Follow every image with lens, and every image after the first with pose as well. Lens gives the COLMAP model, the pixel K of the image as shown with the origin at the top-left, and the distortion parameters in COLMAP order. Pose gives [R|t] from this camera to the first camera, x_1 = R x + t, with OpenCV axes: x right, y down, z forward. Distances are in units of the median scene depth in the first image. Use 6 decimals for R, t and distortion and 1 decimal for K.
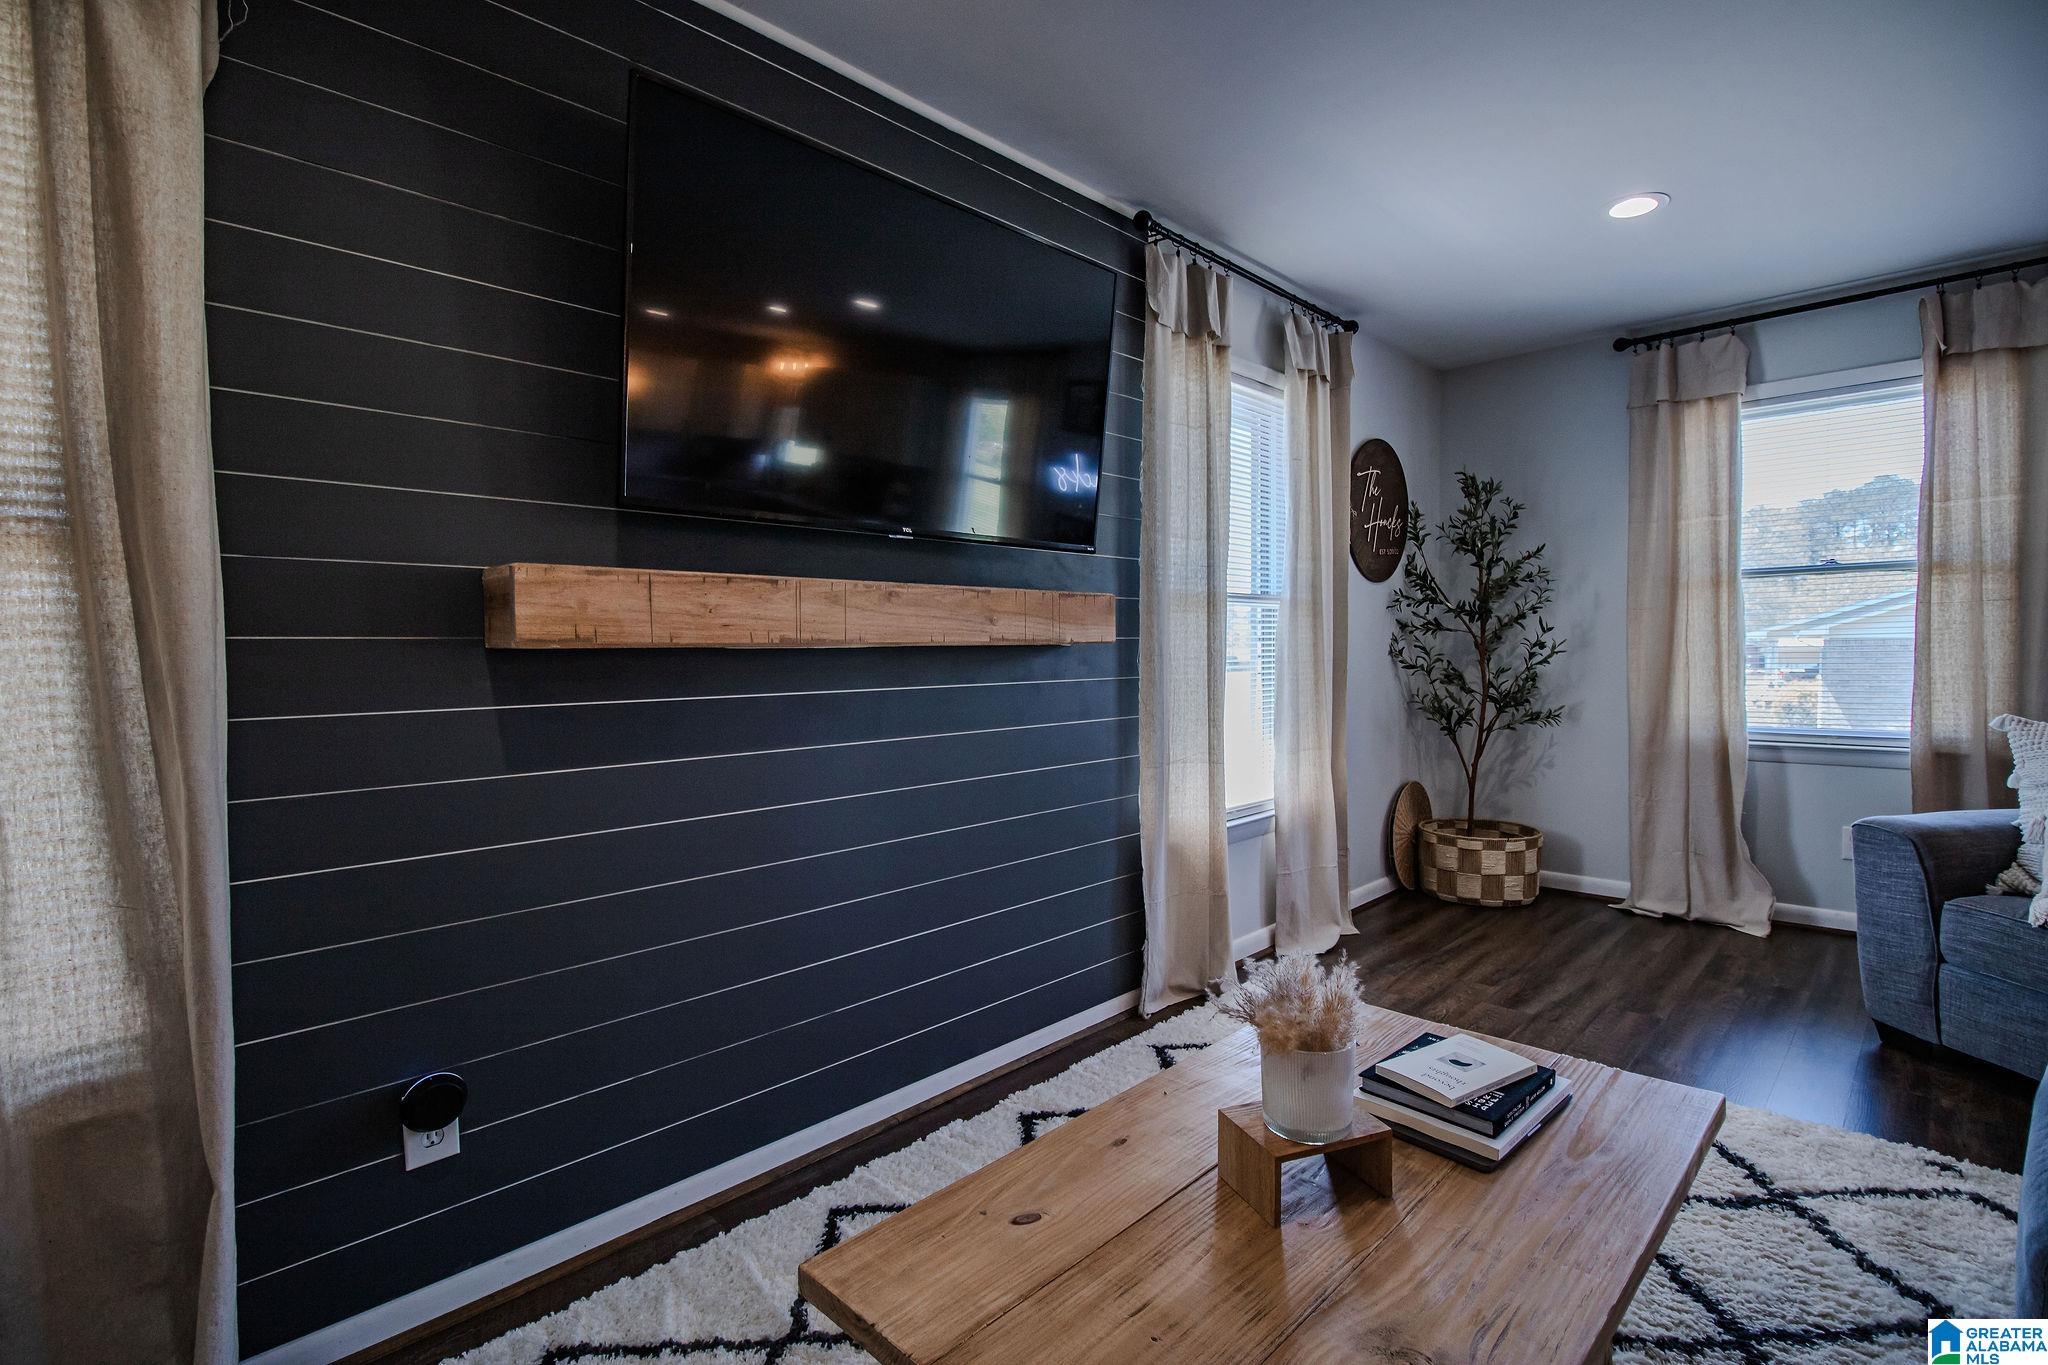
lens RADIAL K [[952.9, 0, 1022.9], [0, 952.9, 682.2], [0, 0, 1]] dist [-0.004712, -0.010883]
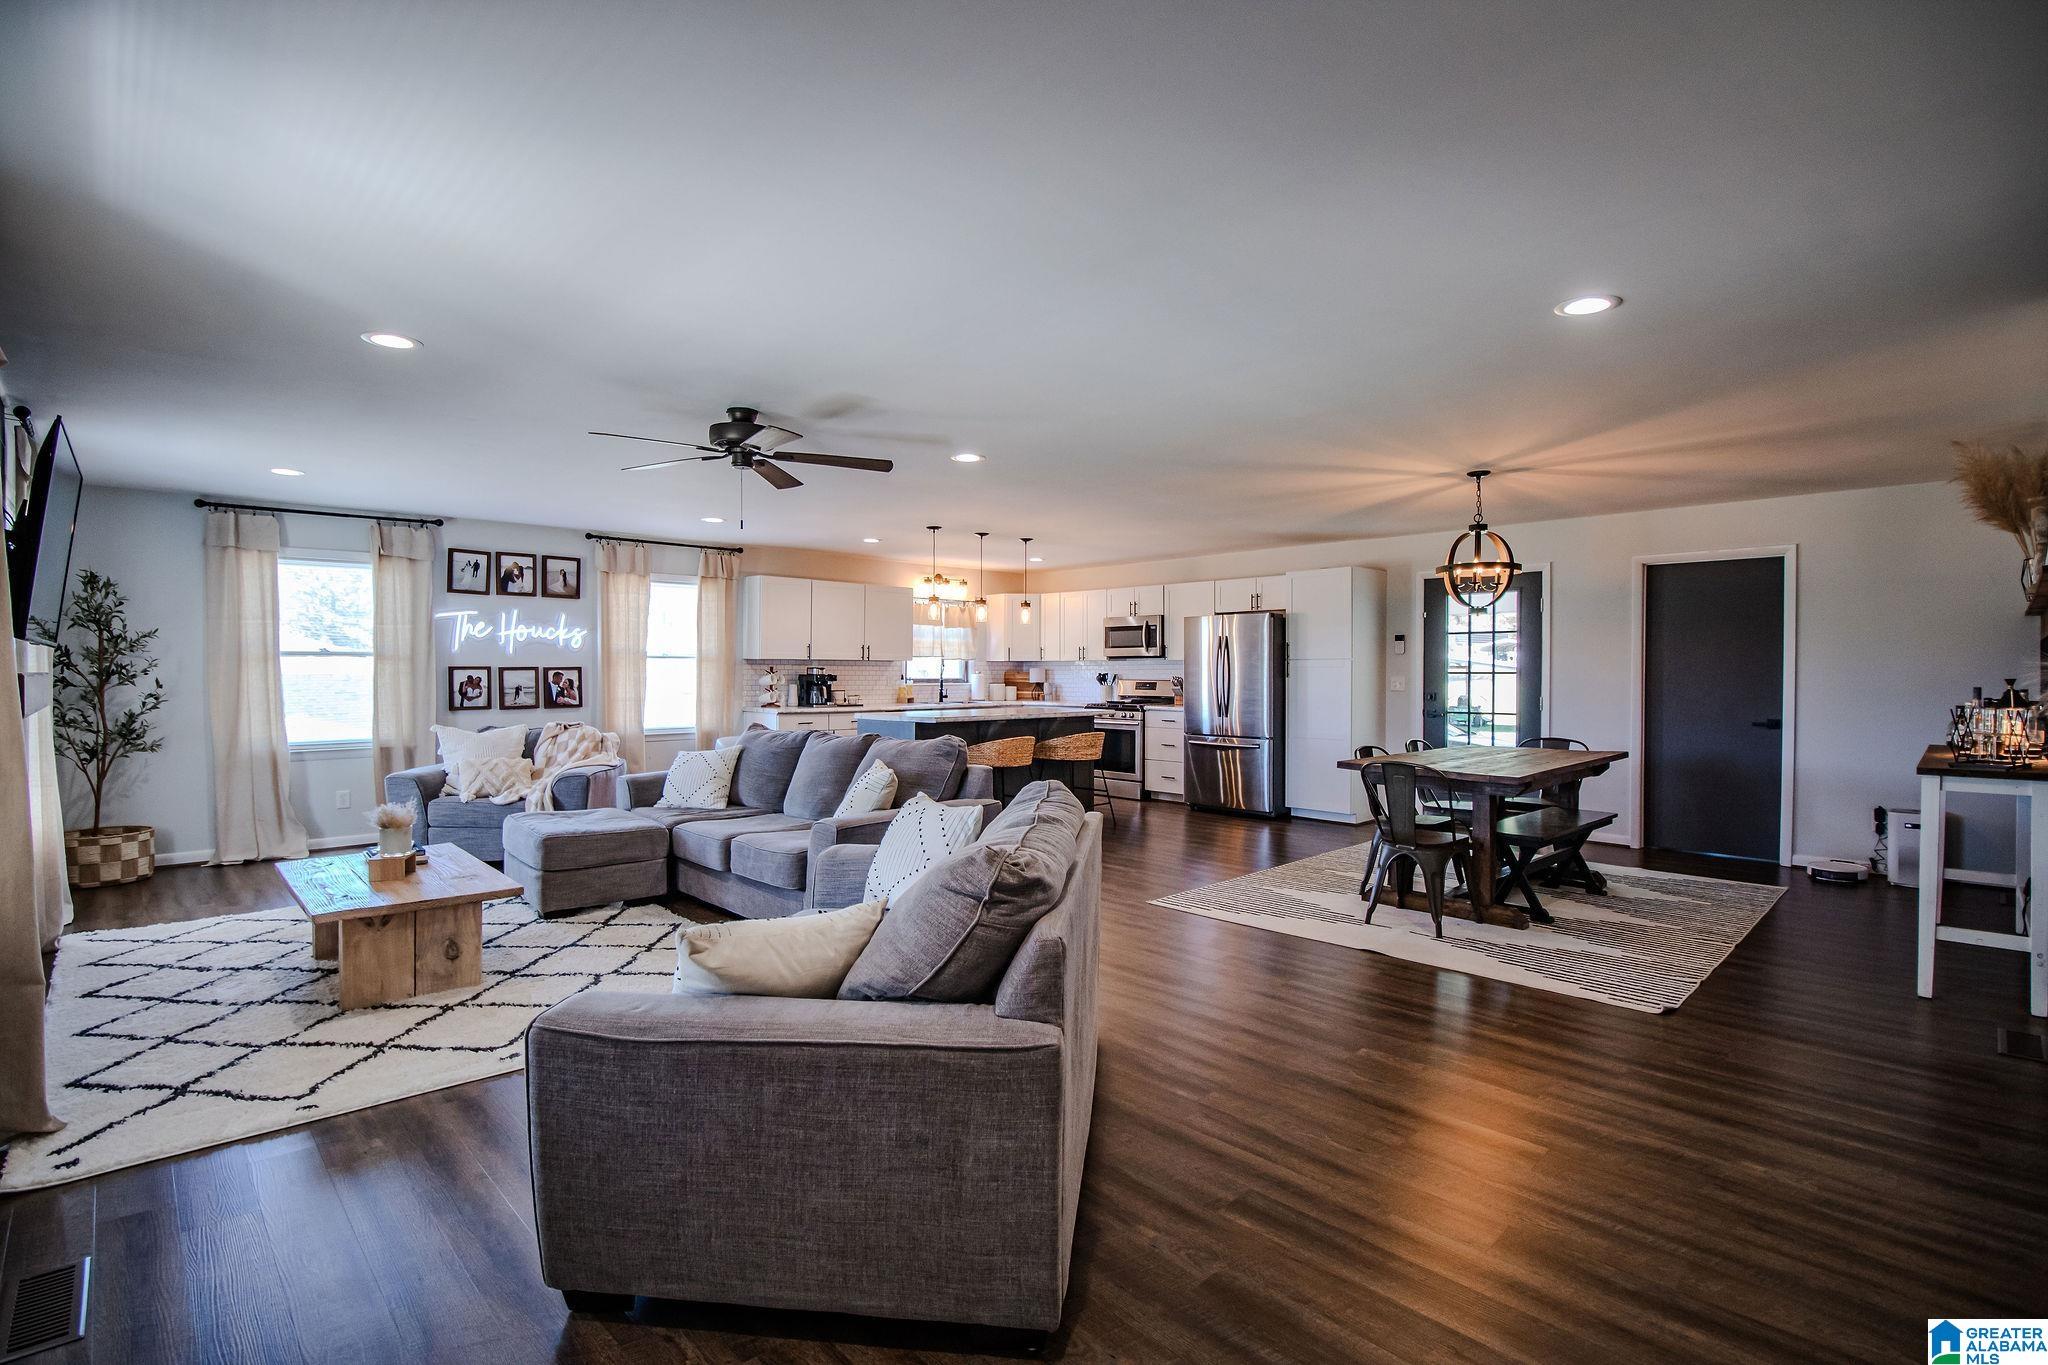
lens RADIAL K [[952.9, 0, 1023.9], [0, 952.9, 694.0], [0, 0, 1]] dist [-0.004712, -0.010883]
pose [[0.026183, -0.012536, 0.999579, -0.961760], [0.034981, 0.999320, 0.011616, -0.014277], [-0.999045, 0.034663, 0.026604, -0.415638]]
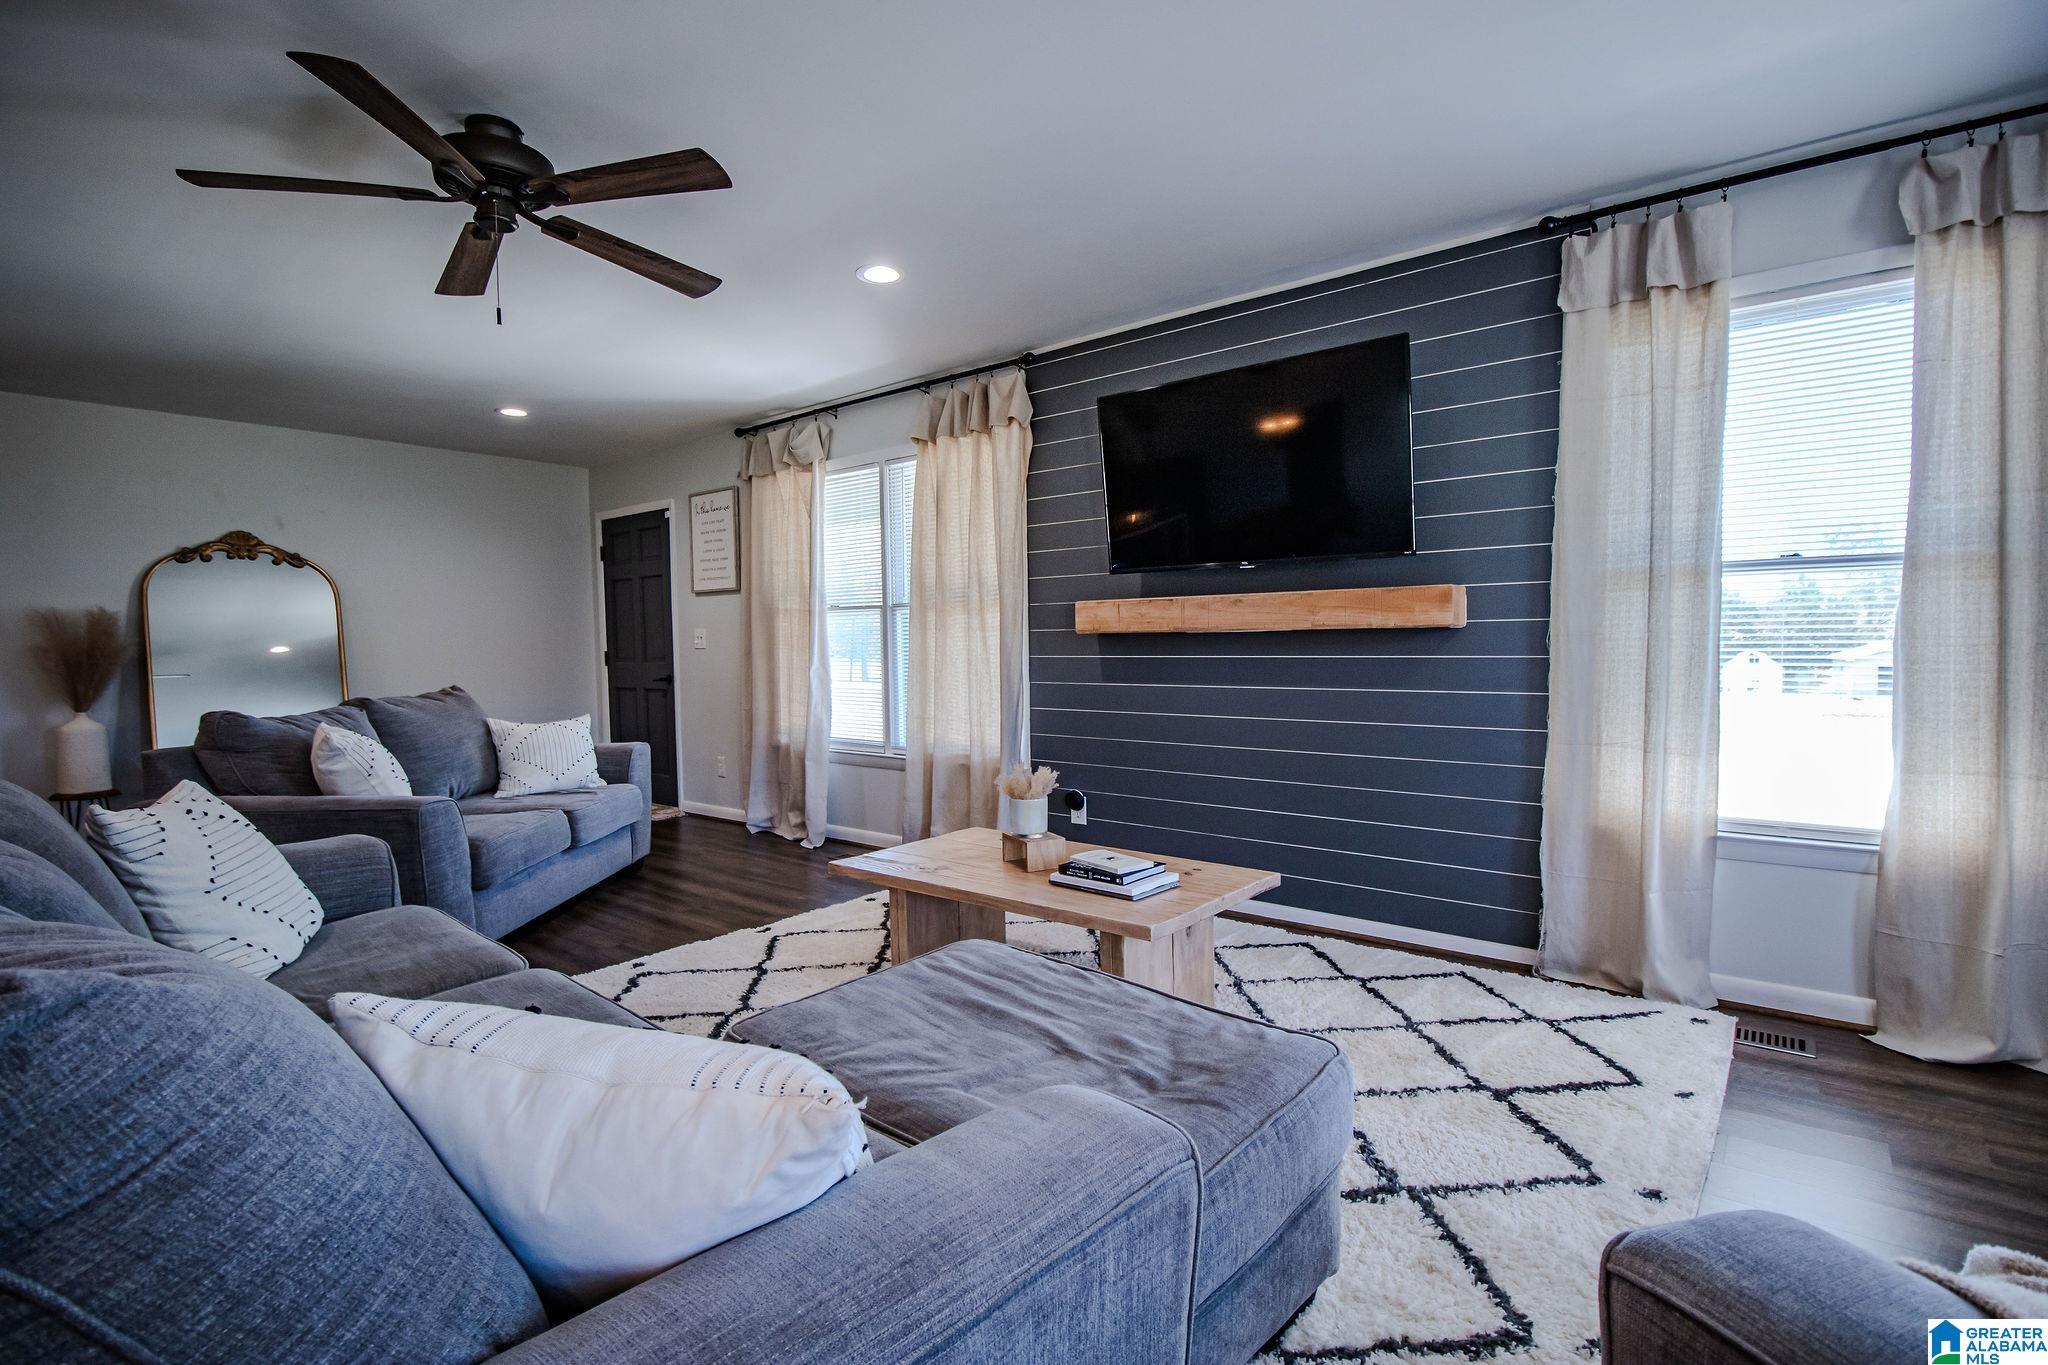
lens RADIAL K [[952.9, 0, 1022.6], [0, 952.9, 694.3], [0, 0, 1]] dist [-0.004712, -0.010883]
pose [[0.087995, 0.063251, -0.994111, 0.885194], [-0.024098, 0.997825, 0.061355, -0.011130], [0.995829, 0.018557, 0.089328, 0.256366]]
